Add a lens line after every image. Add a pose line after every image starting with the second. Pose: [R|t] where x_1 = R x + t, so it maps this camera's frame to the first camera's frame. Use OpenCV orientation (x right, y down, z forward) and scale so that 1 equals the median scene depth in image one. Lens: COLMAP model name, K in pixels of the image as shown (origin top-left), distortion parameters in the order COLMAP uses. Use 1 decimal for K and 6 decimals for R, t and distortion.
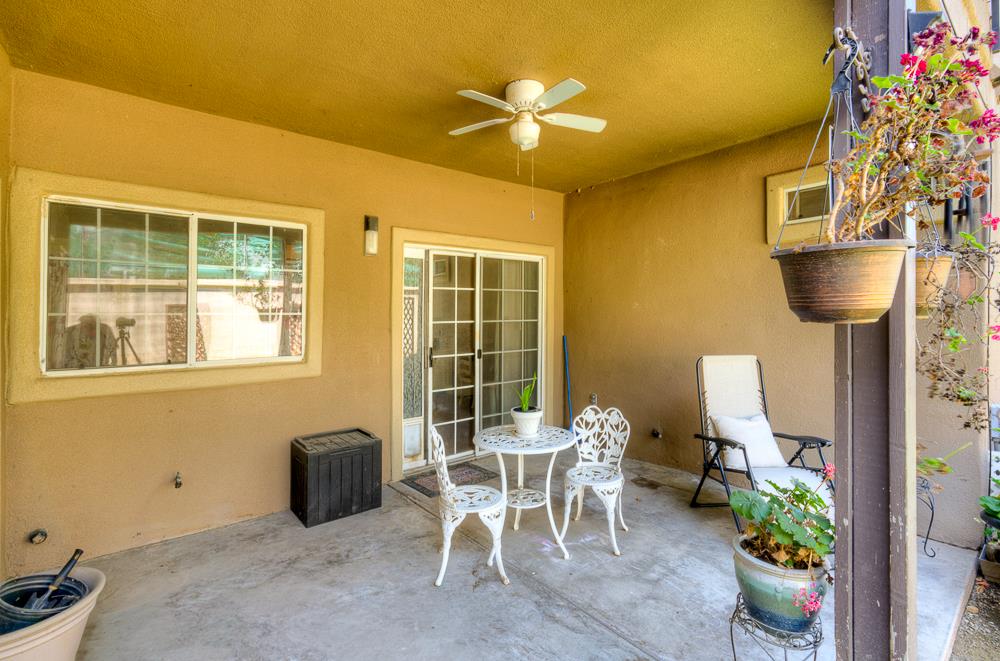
lens RADIAL K [[453.3, 0, 500.9], [0, 453.3, 319.9], [0, 0, 1]] dist [0.003290, 0.002883]
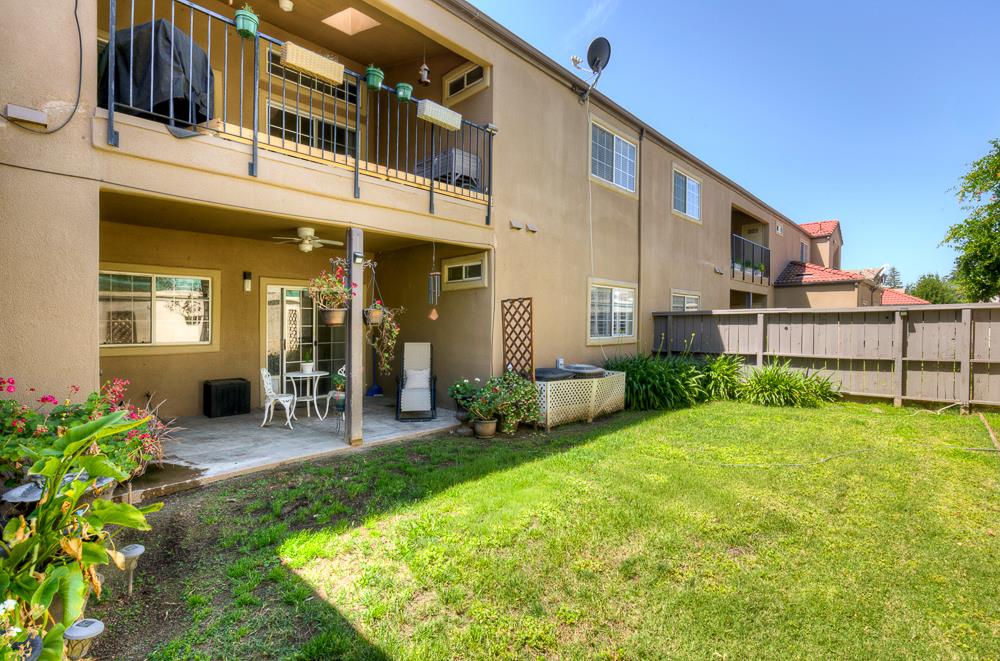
lens RADIAL K [[453.3, 0, 503.7], [0, 453.3, 334.3], [0, 0, 1]] dist [0.003290, 0.002883]
pose [[0.992000, 0.004003, 0.126178, 0.578570], [-0.006261, 0.999827, 0.017506, 0.000807], [-0.126086, -0.018156, 0.991853, -1.120547]]
